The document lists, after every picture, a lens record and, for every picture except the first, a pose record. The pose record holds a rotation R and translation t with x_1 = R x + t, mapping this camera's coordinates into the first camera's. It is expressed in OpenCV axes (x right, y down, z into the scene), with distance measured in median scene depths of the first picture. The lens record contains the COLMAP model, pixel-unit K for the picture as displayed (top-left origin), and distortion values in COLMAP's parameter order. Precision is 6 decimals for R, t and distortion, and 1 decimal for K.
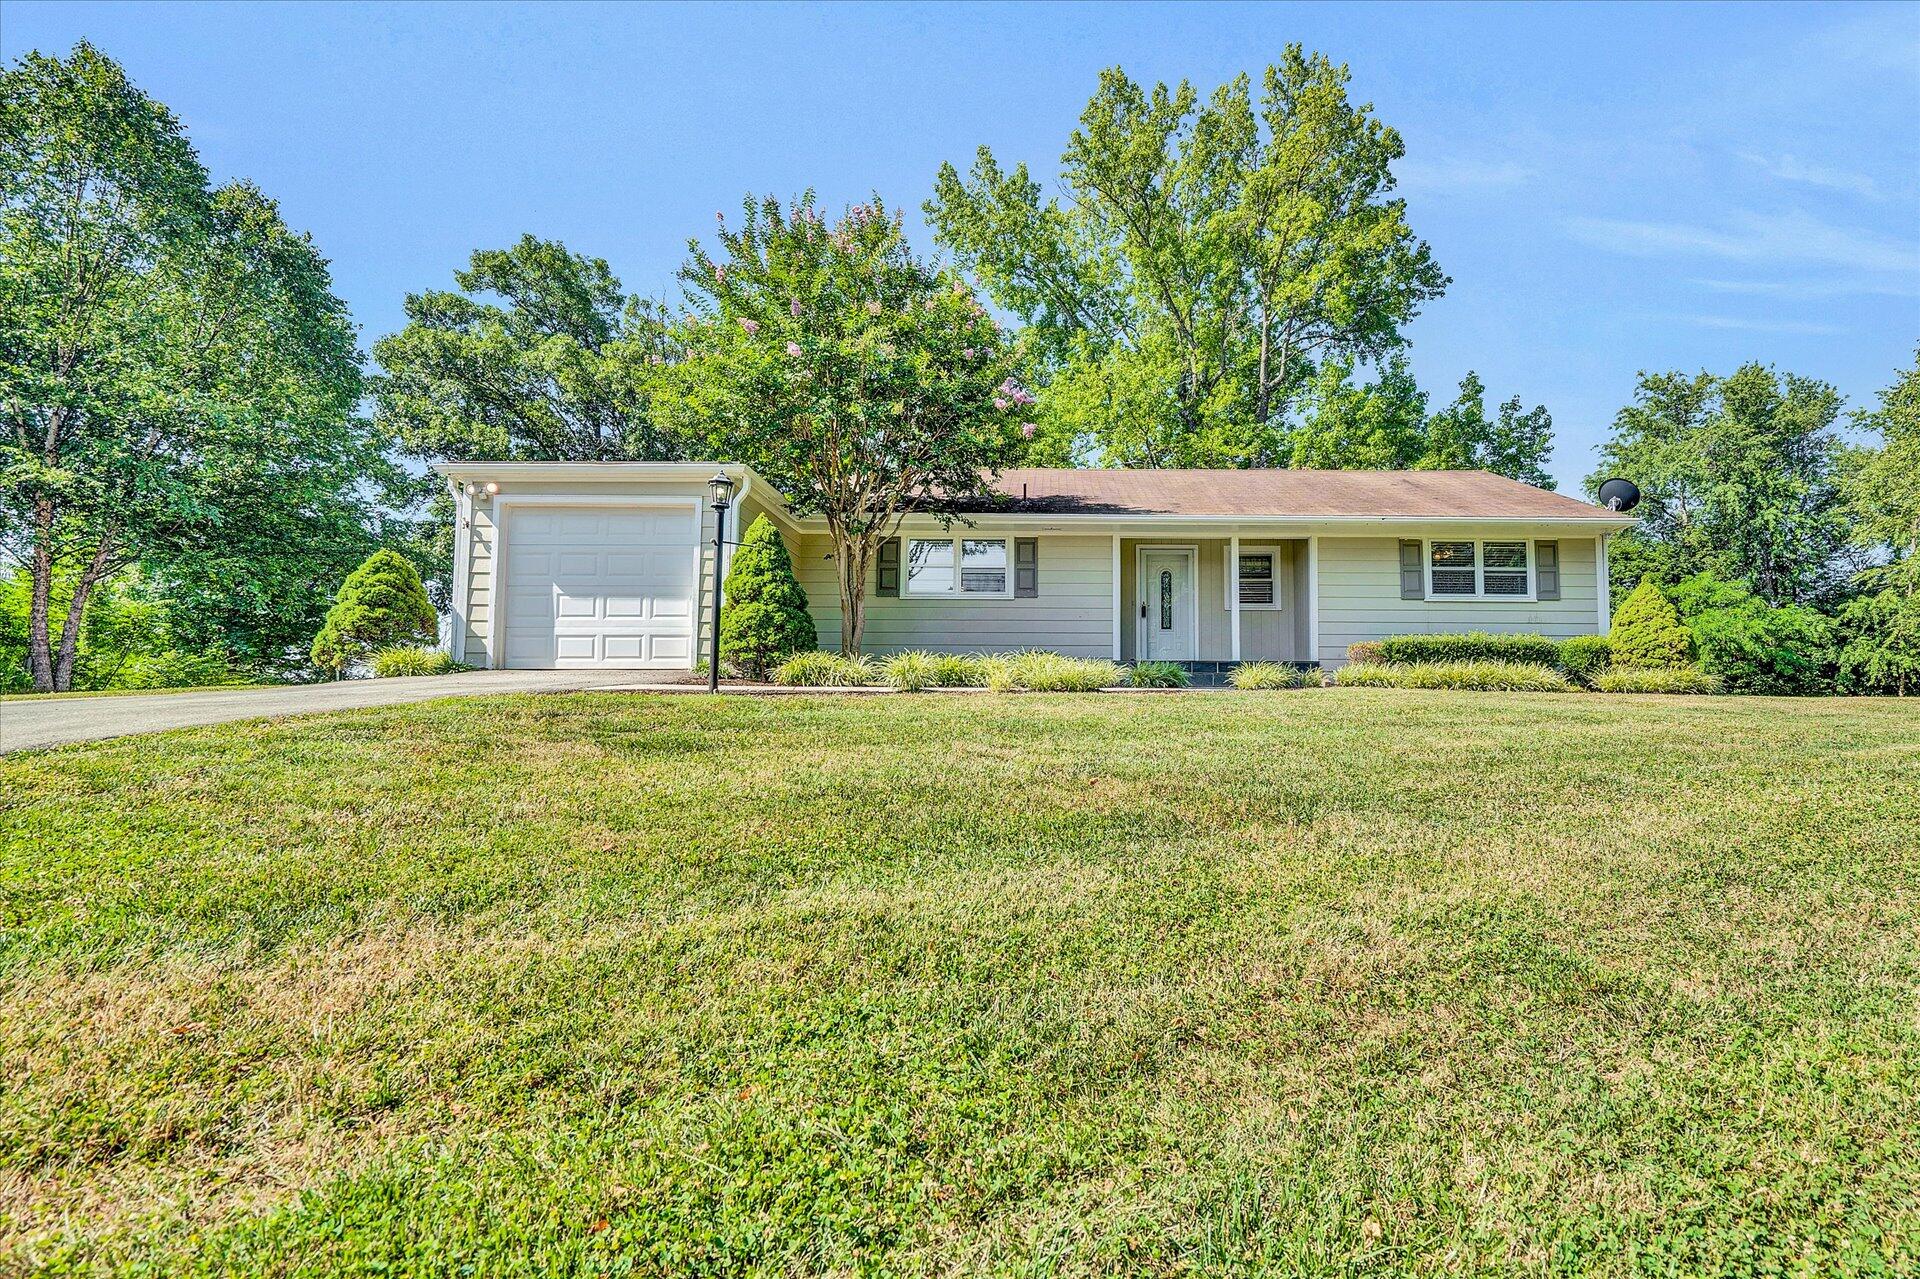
lens RADIAL K [[929.1, 0, 871.3], [0, 929.1, 632.9], [0, 0, 1]] dist [0.004847, -0.000146]
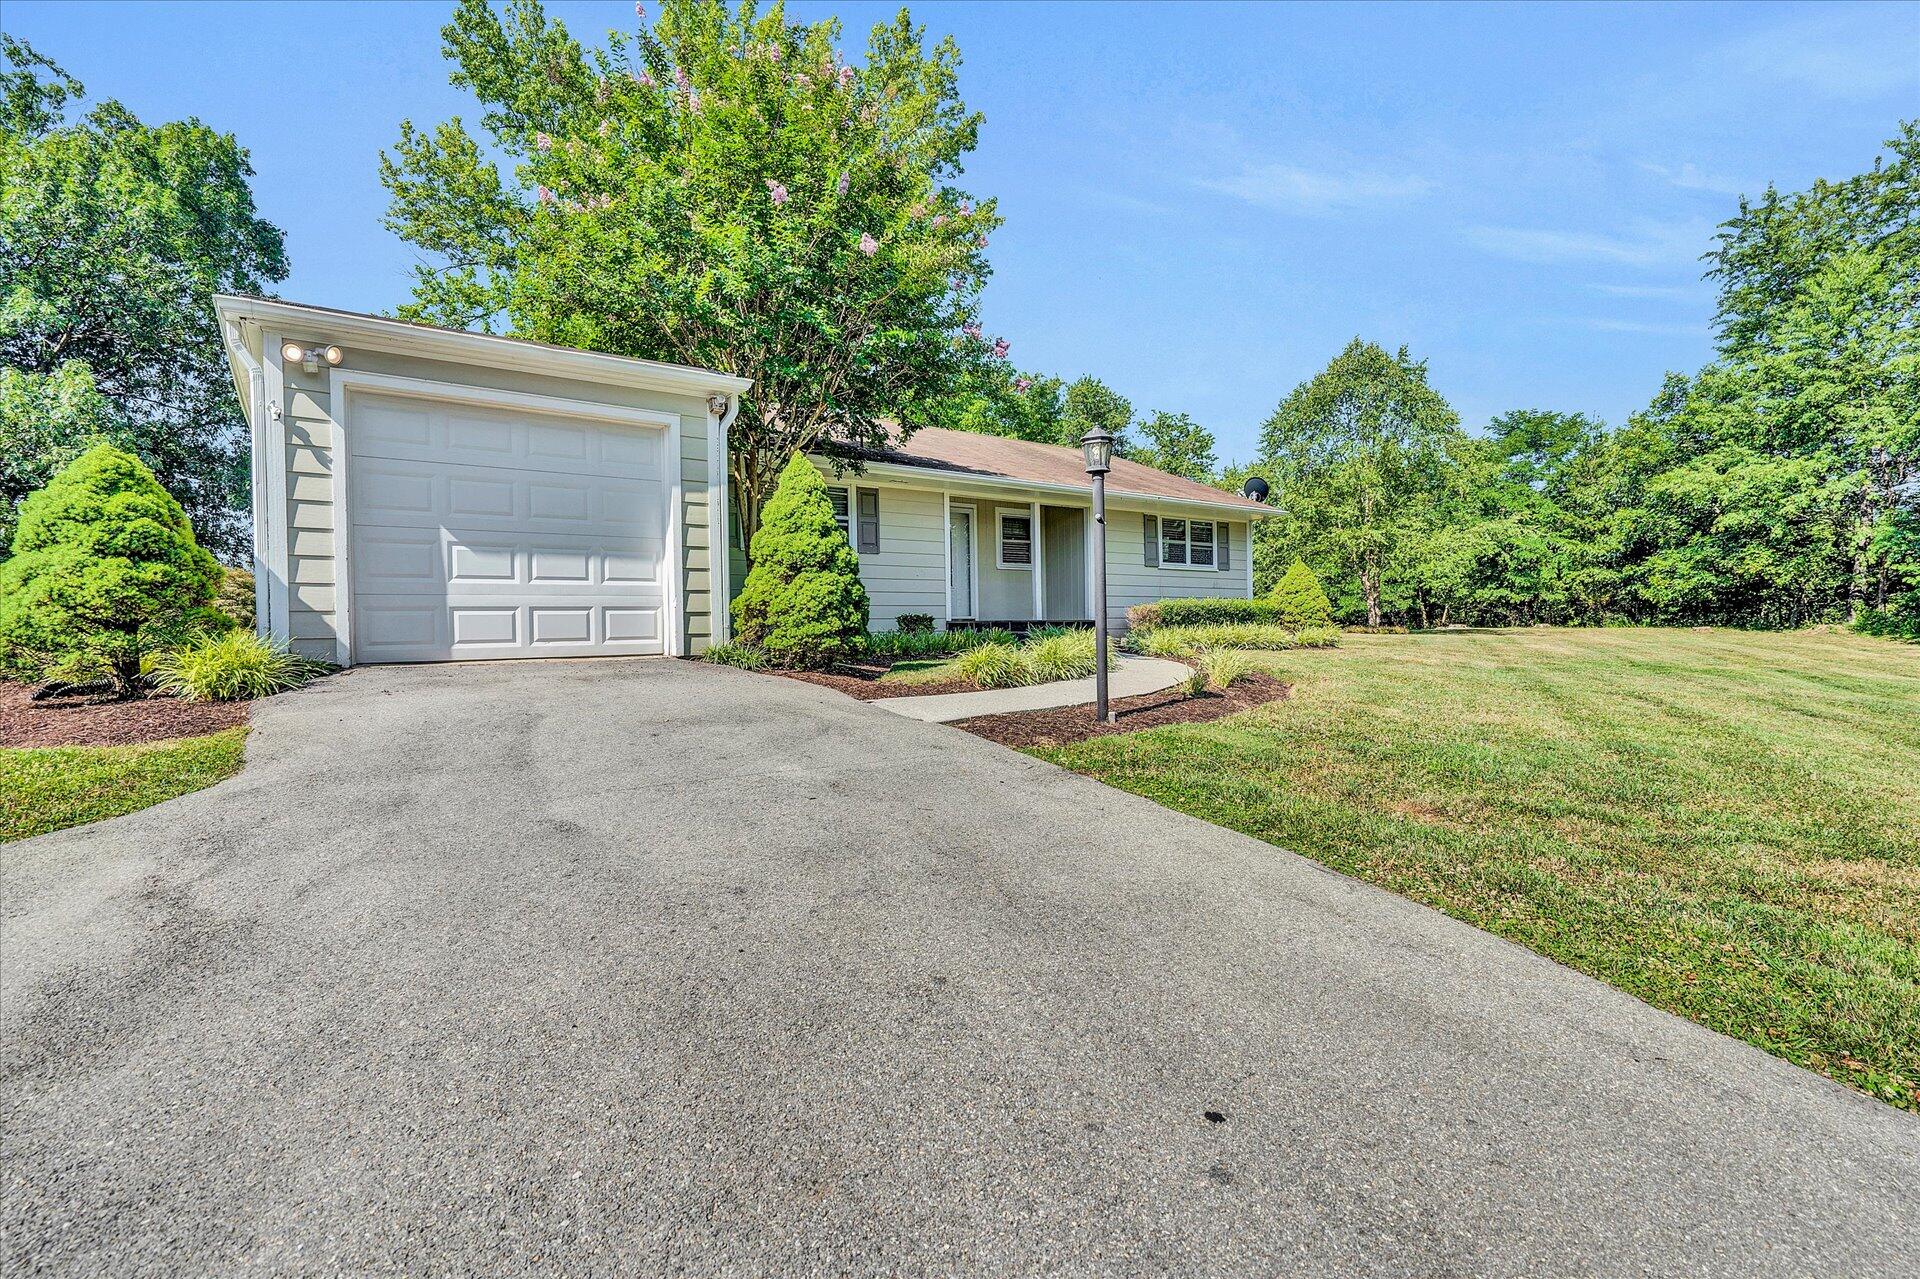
lens RADIAL K [[929.1, 0, 958.9], [0, 929.1, 637.3], [0, 0, 1]] dist [0.004847, -0.000146]
pose [[0.799815, -0.019538, 0.599929, -0.329042], [-0.028537, 0.997102, 0.070518, -0.023659], [-0.599568, -0.073522, 0.796940, 0.210010]]
